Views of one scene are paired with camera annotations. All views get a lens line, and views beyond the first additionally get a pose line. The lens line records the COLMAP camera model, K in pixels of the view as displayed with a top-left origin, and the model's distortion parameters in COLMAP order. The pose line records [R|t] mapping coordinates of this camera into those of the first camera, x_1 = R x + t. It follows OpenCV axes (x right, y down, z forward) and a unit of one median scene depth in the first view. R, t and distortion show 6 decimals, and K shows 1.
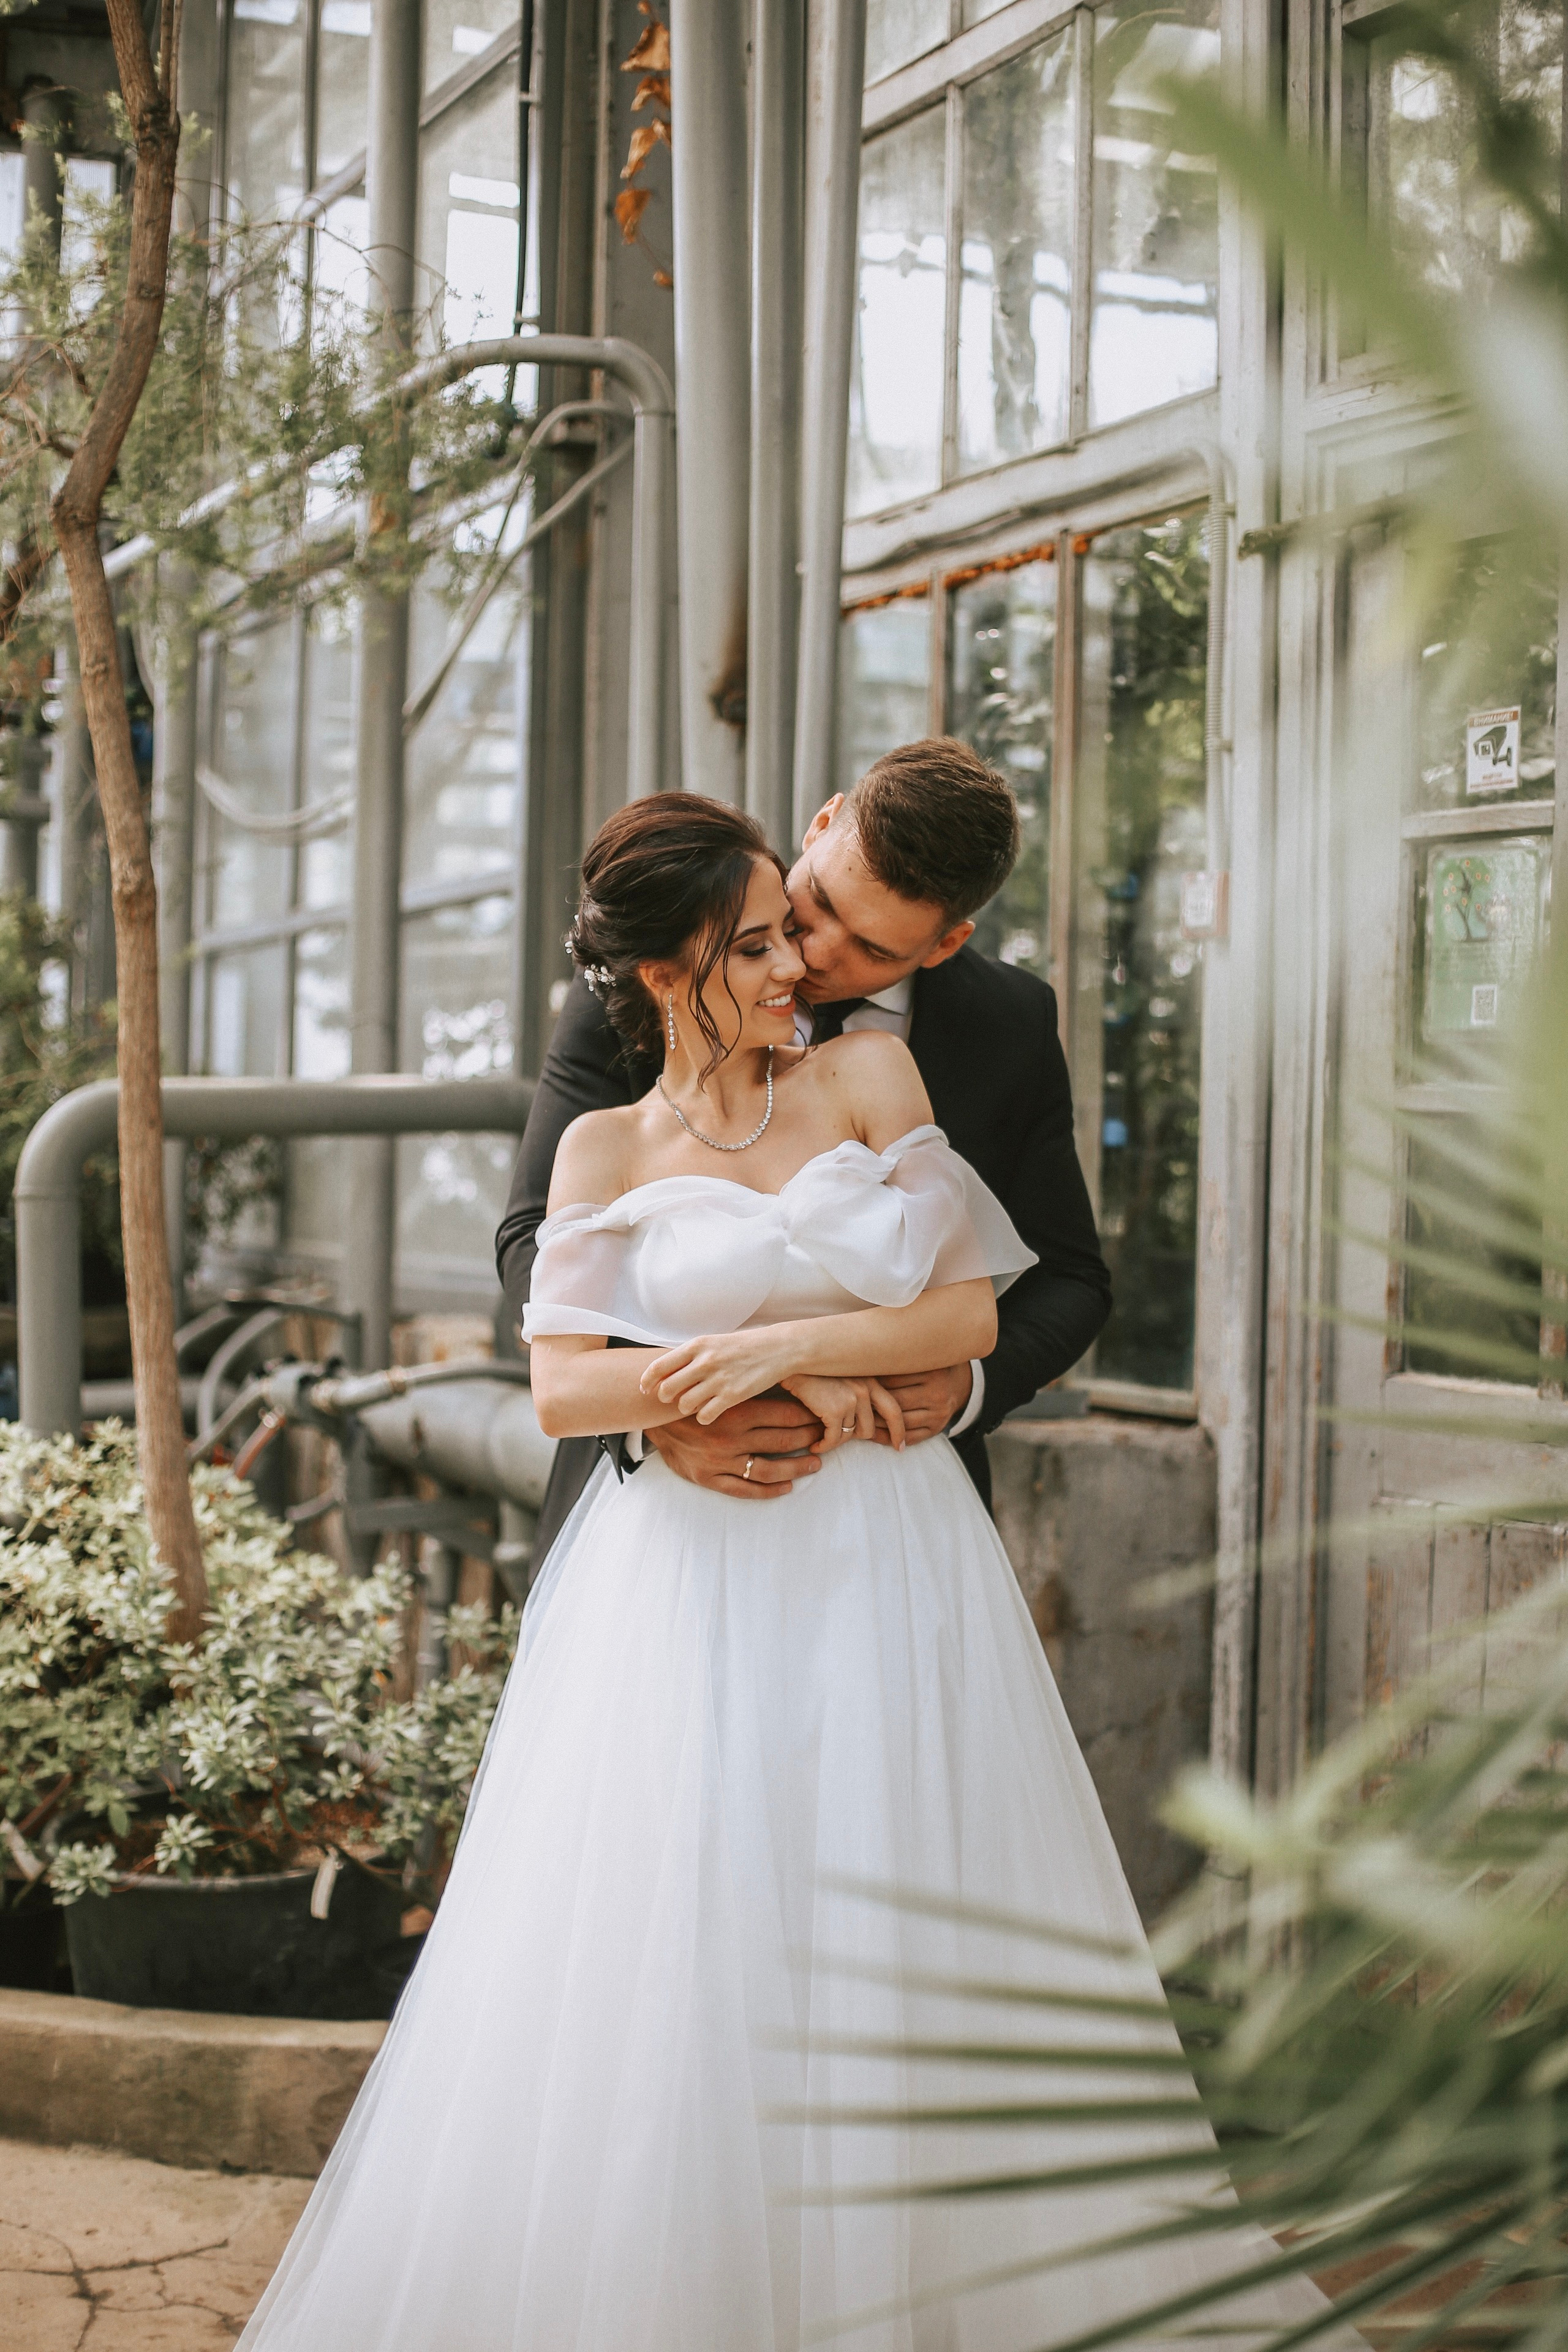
lens RADIAL K [[3499.1, 0, 786.6], [0, 3499.1, 1180.2], [0, 0, 1]] dist [-0.060112, 0.000000]
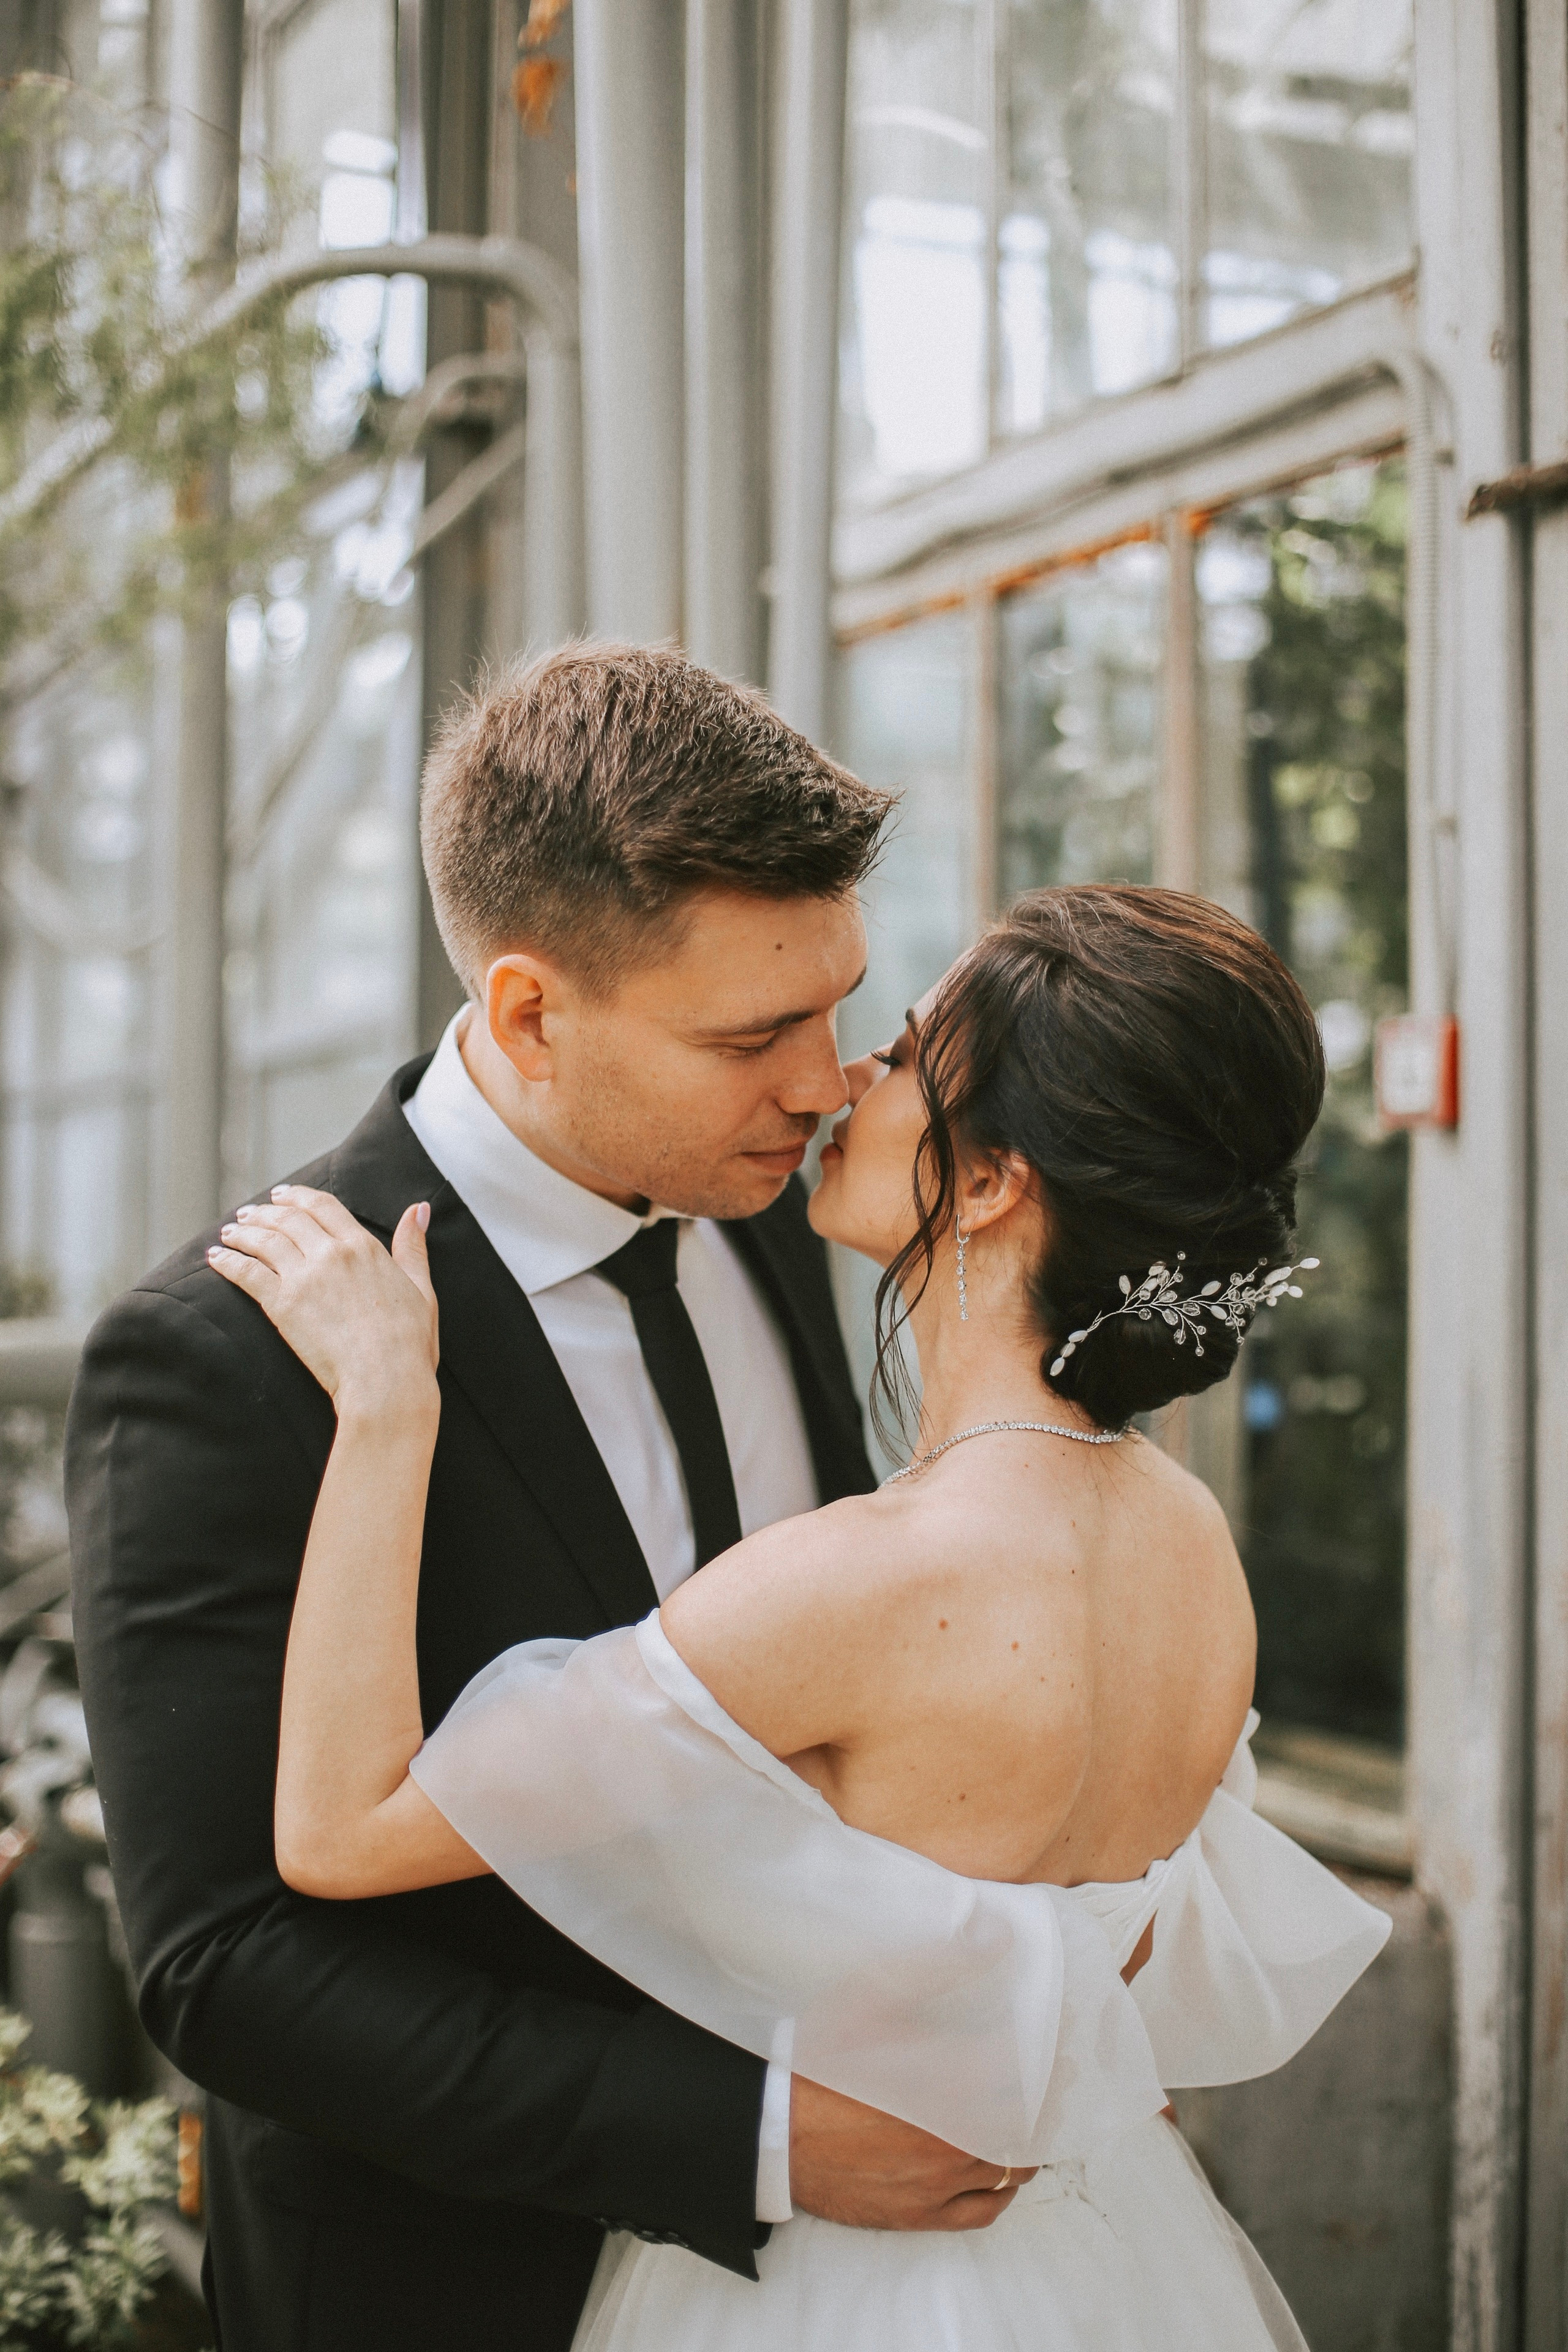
lens RADIAL K [[3499.1, 0, 781.4], [0, 3499.1, 1172.3], [0, 0, 1]] dist [-0.060112, 0.000000]
pose [[0.999886, -0.014494, -0.004346, 0.006345], [0.014382, 0.999589, -0.024803, -0.043710], [0.004703, 0.024738, 0.999683, 0.342735]]
